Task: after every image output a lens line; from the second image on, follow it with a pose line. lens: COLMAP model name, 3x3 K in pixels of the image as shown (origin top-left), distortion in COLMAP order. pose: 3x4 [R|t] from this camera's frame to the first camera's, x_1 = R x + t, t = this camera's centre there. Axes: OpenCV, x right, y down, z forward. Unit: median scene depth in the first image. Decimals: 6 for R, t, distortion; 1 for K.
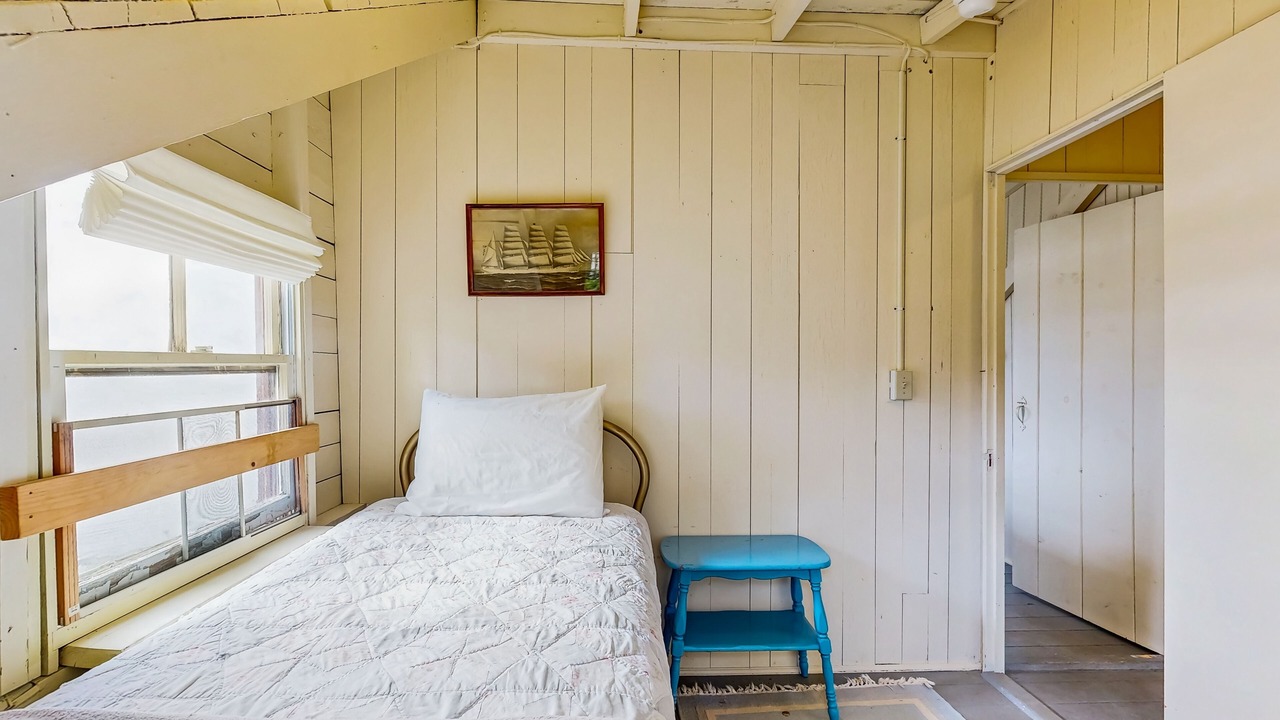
lens RADIAL K [[557.1, 0, 640.8], [0, 557.1, 362.8], [0, 0, 1]] dist [-0.001452, 0.000040]
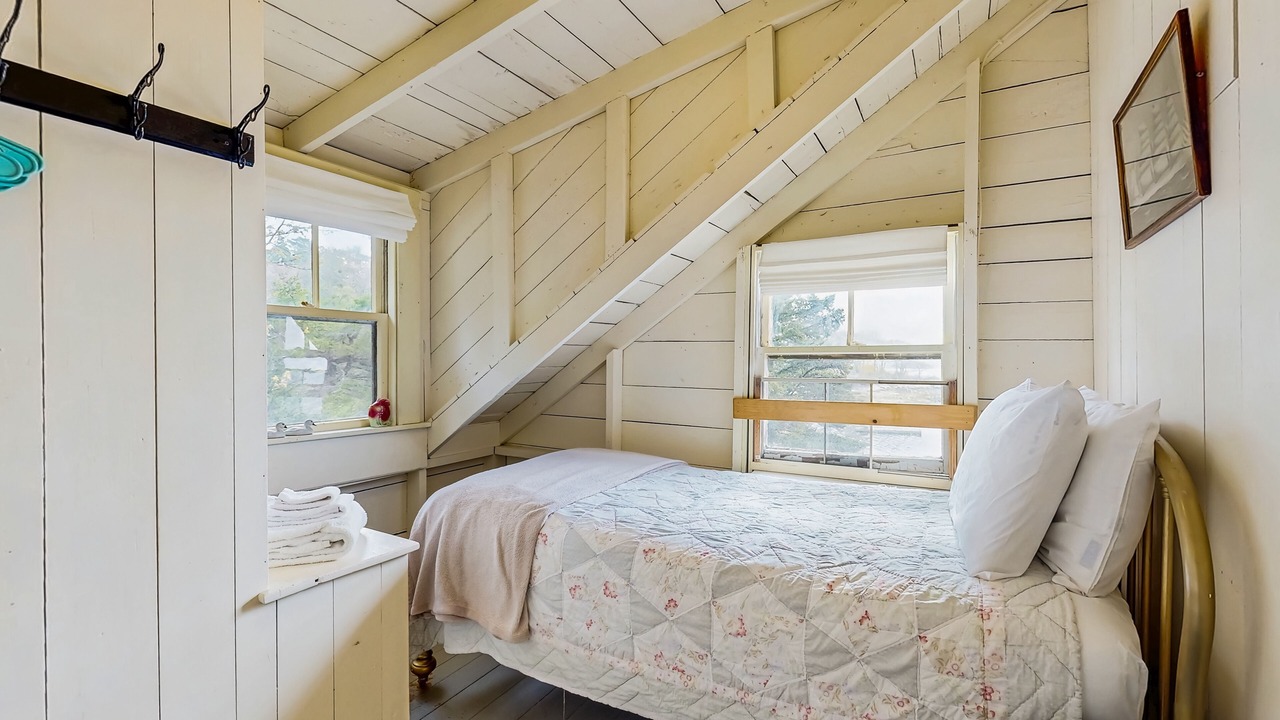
lens RADIAL K [[557.1, 0, 640.8], [0, 557.1, 362.8], [0, 0, 1]] dist [-0.001452, 0.000040]
pose [[-0.528548, 0.002361, -0.848900, 0.922469], [0.002436, 0.999996, 0.001265, 0.027869], [0.848900, -0.001400, -0.528552, 1.339211]]
